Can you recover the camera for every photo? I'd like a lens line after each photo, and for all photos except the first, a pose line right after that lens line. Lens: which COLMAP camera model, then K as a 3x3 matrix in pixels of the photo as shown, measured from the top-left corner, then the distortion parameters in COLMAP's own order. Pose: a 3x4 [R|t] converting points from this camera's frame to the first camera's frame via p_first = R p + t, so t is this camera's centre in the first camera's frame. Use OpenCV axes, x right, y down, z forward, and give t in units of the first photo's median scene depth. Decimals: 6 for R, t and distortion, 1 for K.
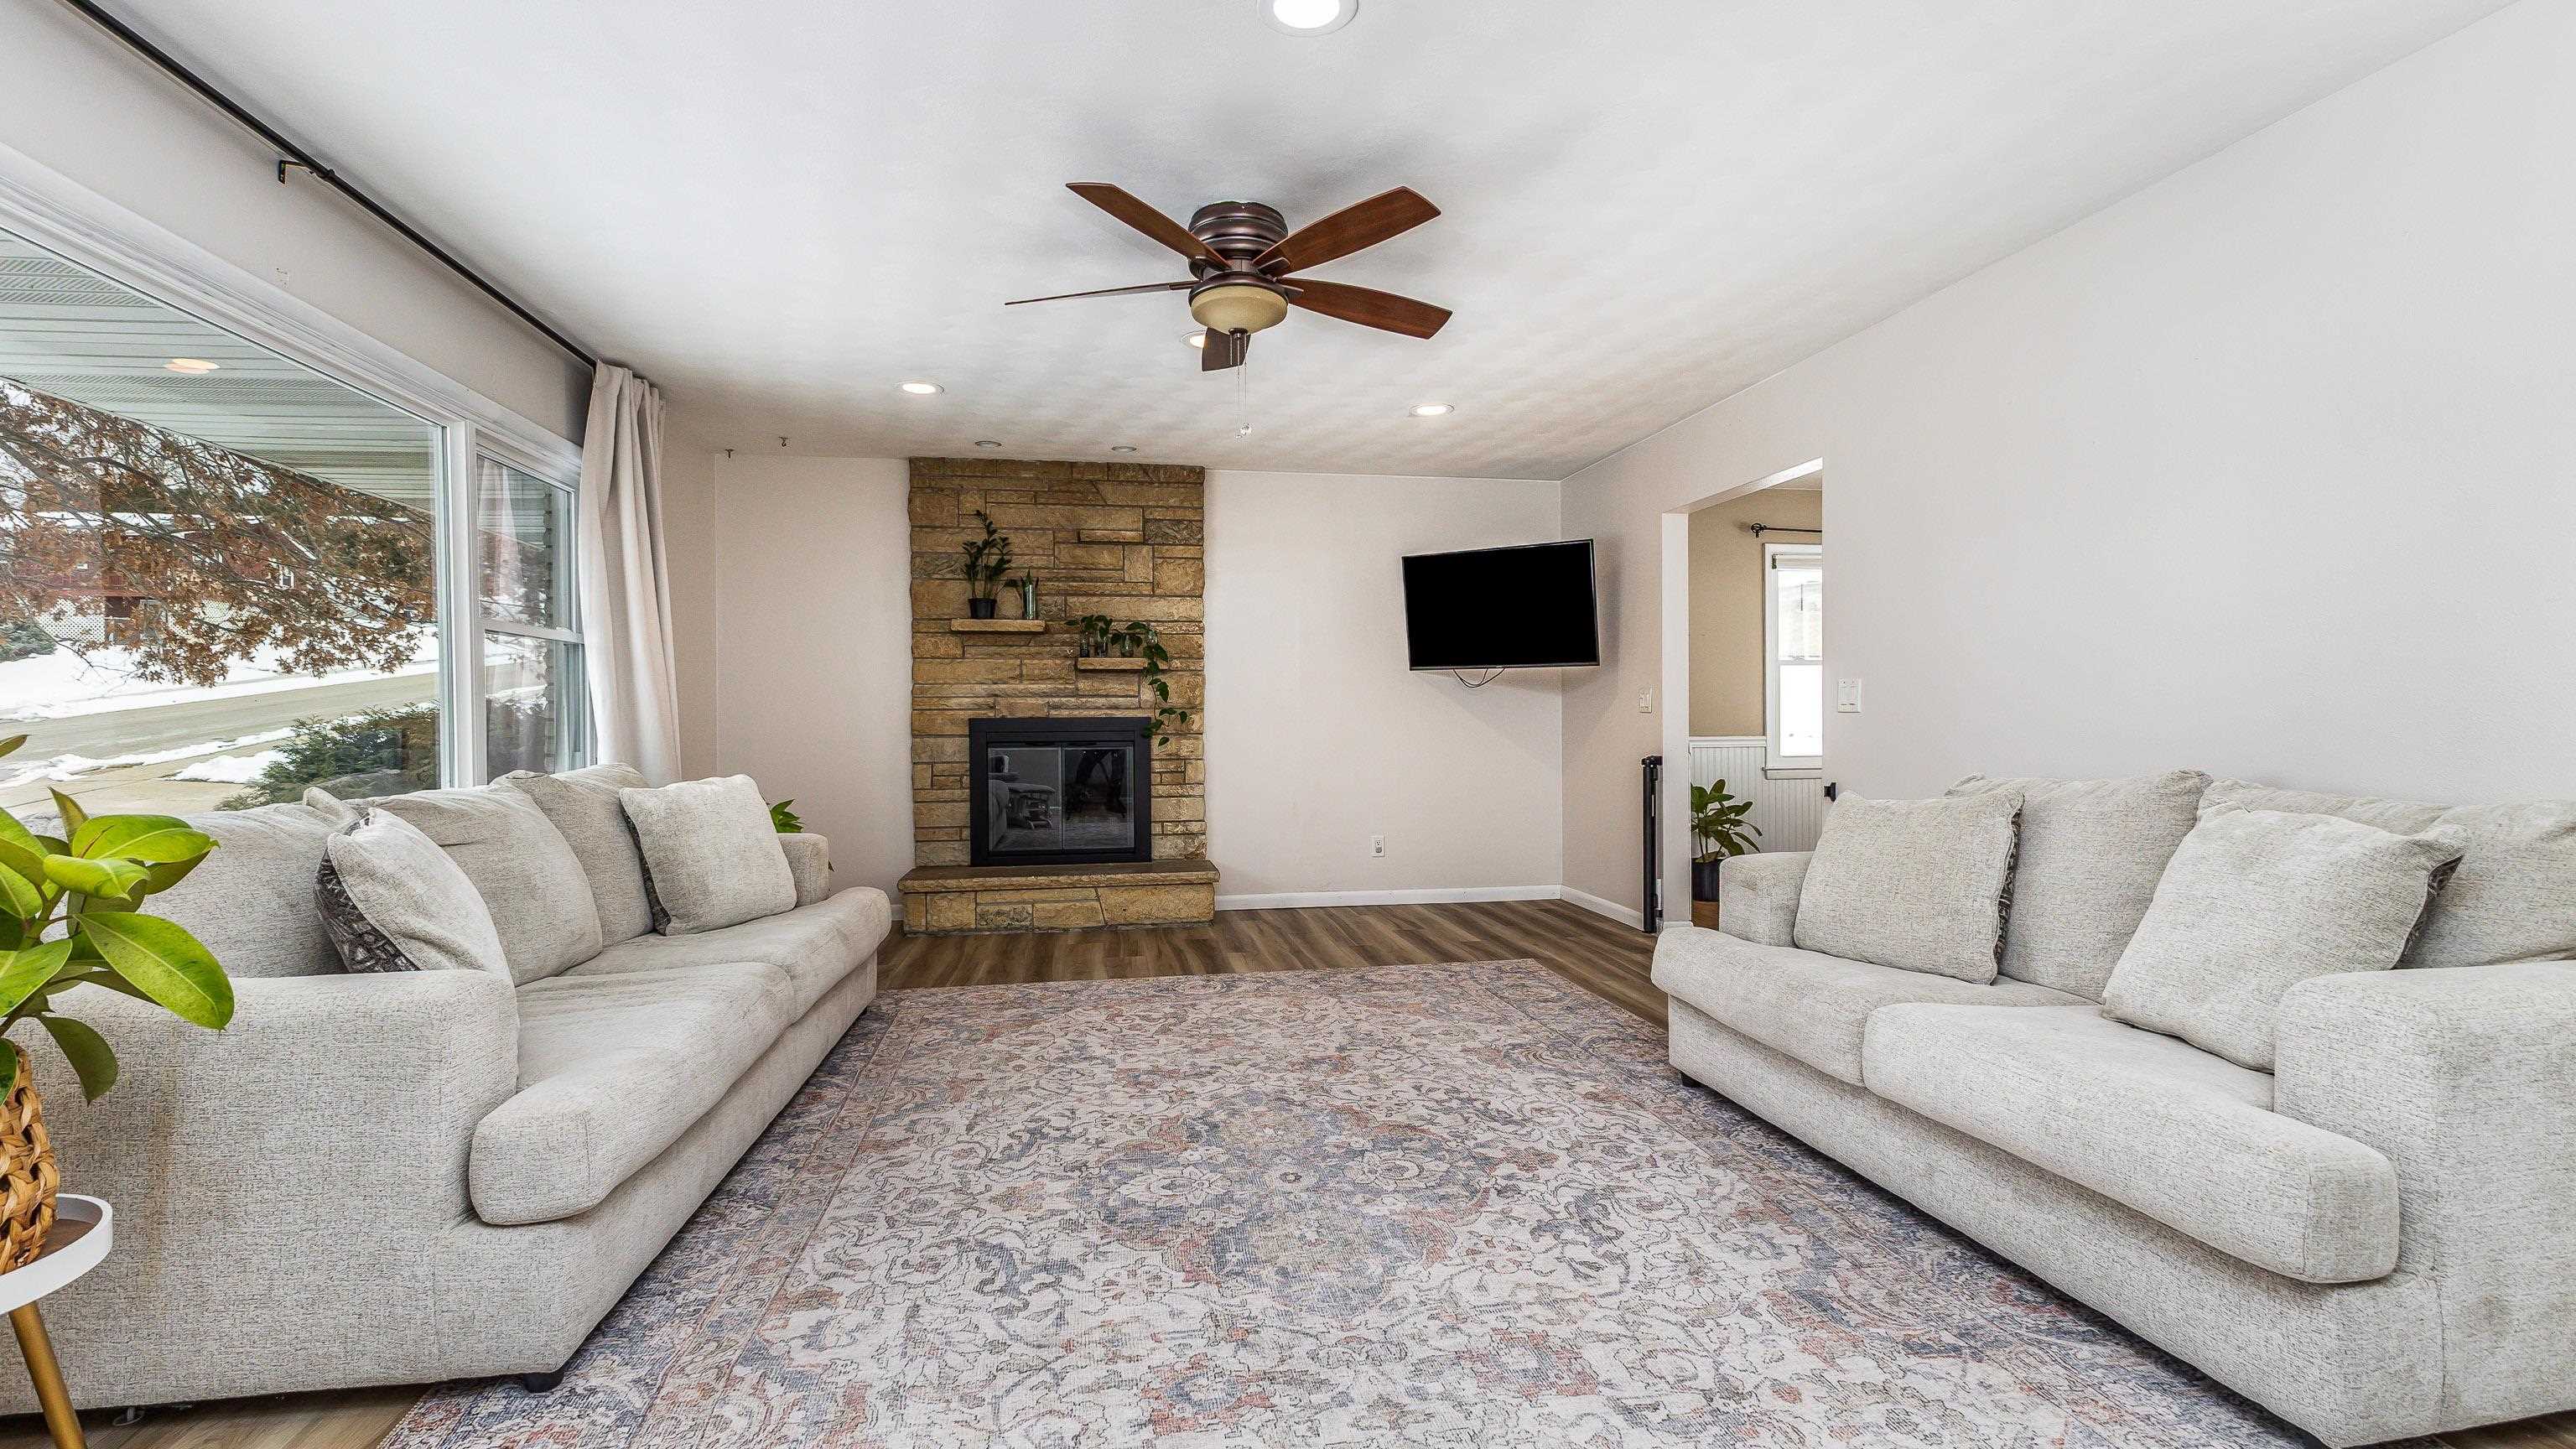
lens RADIAL K [[1128.1, 0, 1288.0], [0, 1128.1, 724.5], [0, 0, 1]] dist [0.000581, -0.000695]
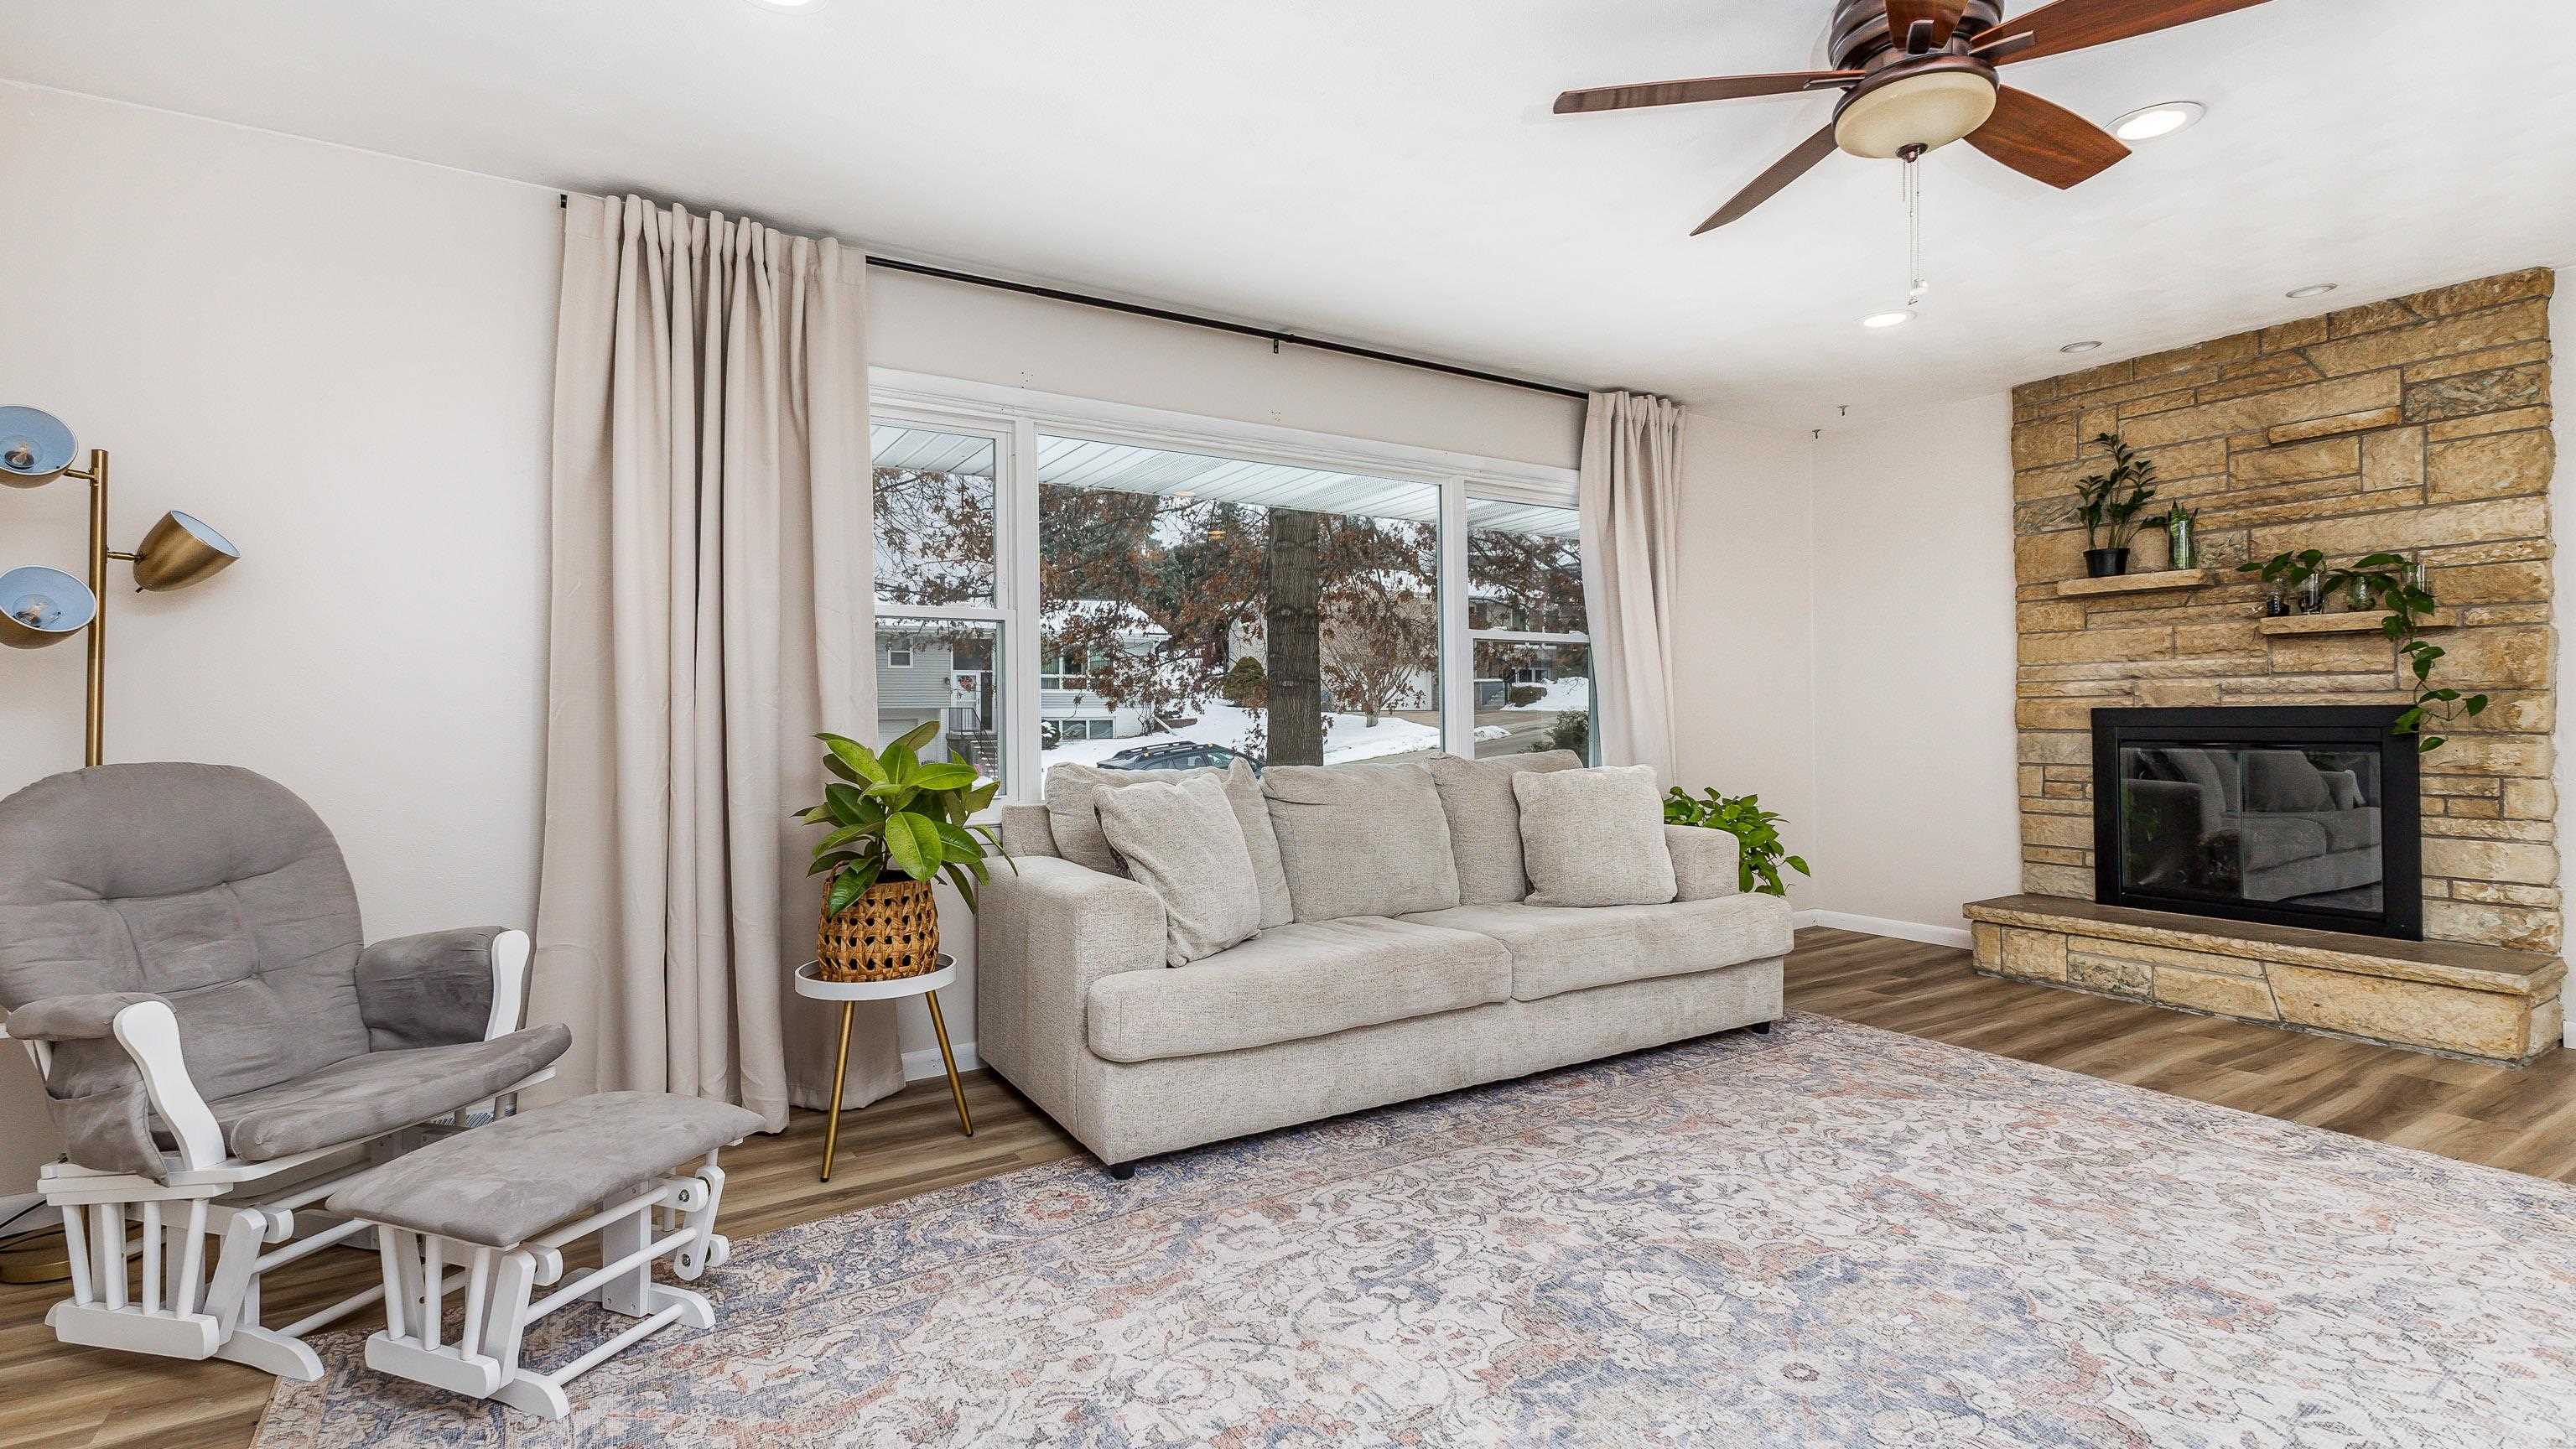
lens RADIAL K [[1169.8, 0, 1285.2], [0, 1169.8, 711.7], [0, 0, 1]] dist [0.002152, -0.000479]
pose [[0.372737, -0.000889, -0.927937, 0.251530], [-0.001488, 0.999998, -0.001555, -0.001080], [0.927936, 0.001960, 0.372735, 0.199854]]
